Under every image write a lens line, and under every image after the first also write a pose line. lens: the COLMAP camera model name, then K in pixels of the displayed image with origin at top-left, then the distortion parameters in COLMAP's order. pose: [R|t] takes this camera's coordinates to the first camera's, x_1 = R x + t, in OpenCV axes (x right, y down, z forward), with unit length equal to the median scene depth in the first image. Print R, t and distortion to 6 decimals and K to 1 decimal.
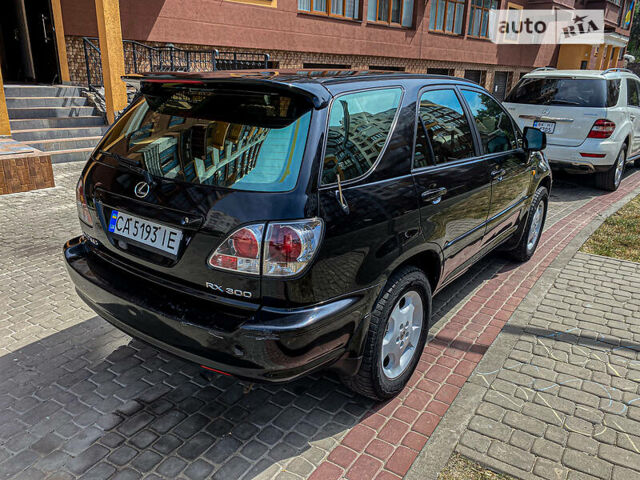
lens RADIAL K [[493.6, 0, 321.2], [0, 493.6, 240.1], [0, 0, 1]] dist [0.011372, -0.001781]
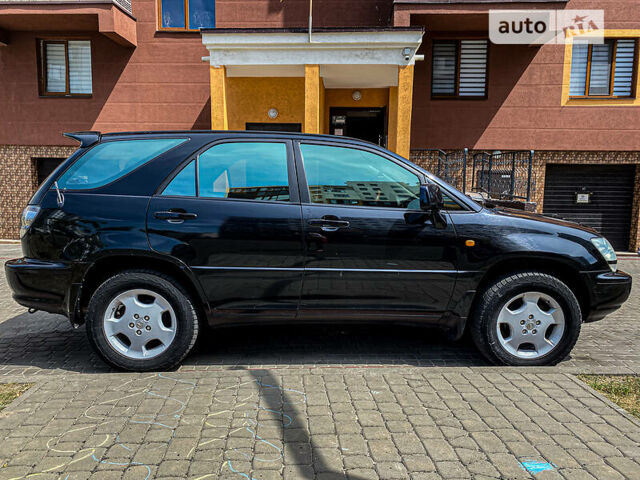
lens RADIAL K [[493.6, 0, 317.6], [0, 493.6, 240.0], [0, 0, 1]] dist [0.011372, -0.001781]
pose [[0.623706, 0.070720, -0.778453, 0.629477], [-0.248802, 0.962063, -0.111944, 0.006901], [0.741005, 0.263501, 0.617640, 0.226108]]
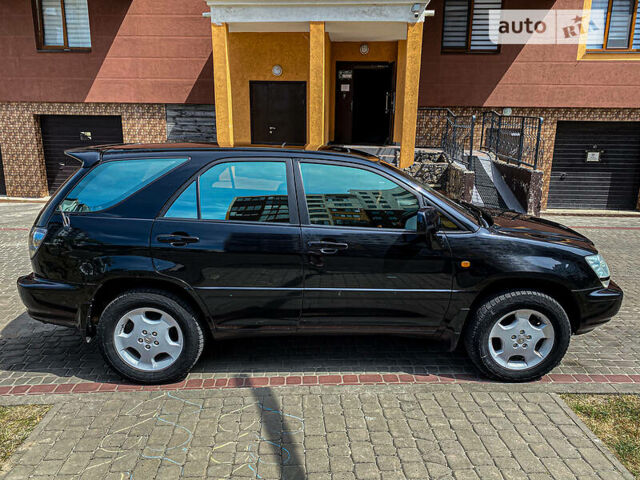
lens RADIAL K [[493.6, 0, 319.3], [0, 493.6, 239.2], [0, 0, 1]] dist [0.011372, -0.001781]
pose [[0.613840, 0.165520, -0.771883, 0.635706], [-0.250294, 0.968132, 0.008557, -0.085888], [0.748701, 0.187945, 0.635707, 0.203009]]
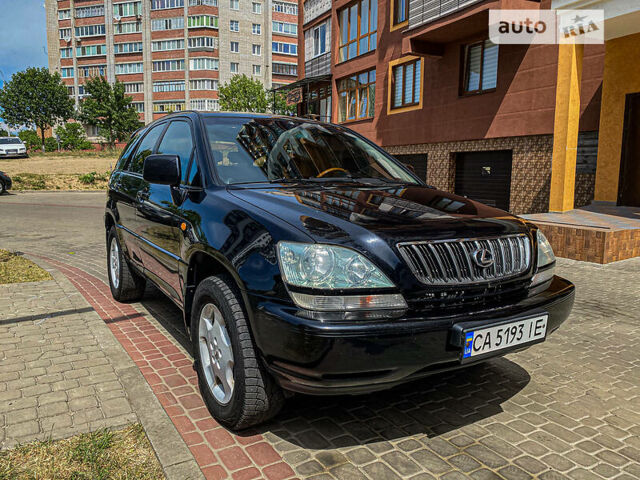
lens RADIAL K [[493.6, 0, 315.5], [0, 493.6, 228.0], [0, 0, 1]] dist [0.011372, -0.001781]
pose [[-0.371736, 0.072544, -0.925500, 0.678460], [-0.321539, 0.925172, 0.201668, -0.225663], [0.870876, 0.372552, -0.320594, 0.954172]]
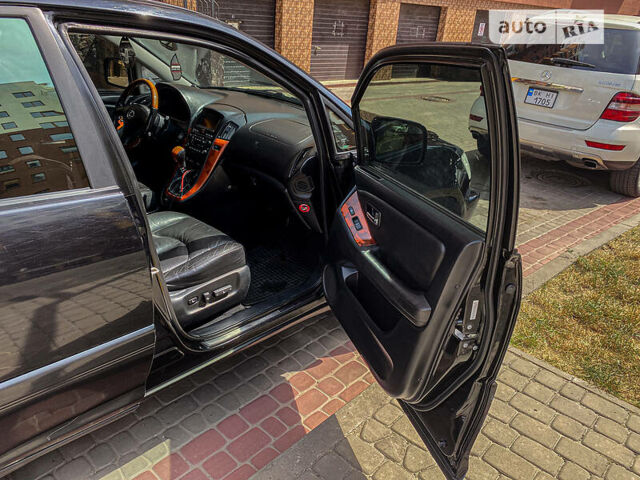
lens RADIAL K [[493.6, 0, 323.1], [0, 493.6, 241.6], [0, 0, 1]] dist [0.011372, -0.001781]
pose [[0.989496, 0.097561, -0.106673, 0.299850], [-0.085020, 0.989559, 0.116383, -0.103885], [0.116914, -0.106091, 0.987459, 0.320207]]
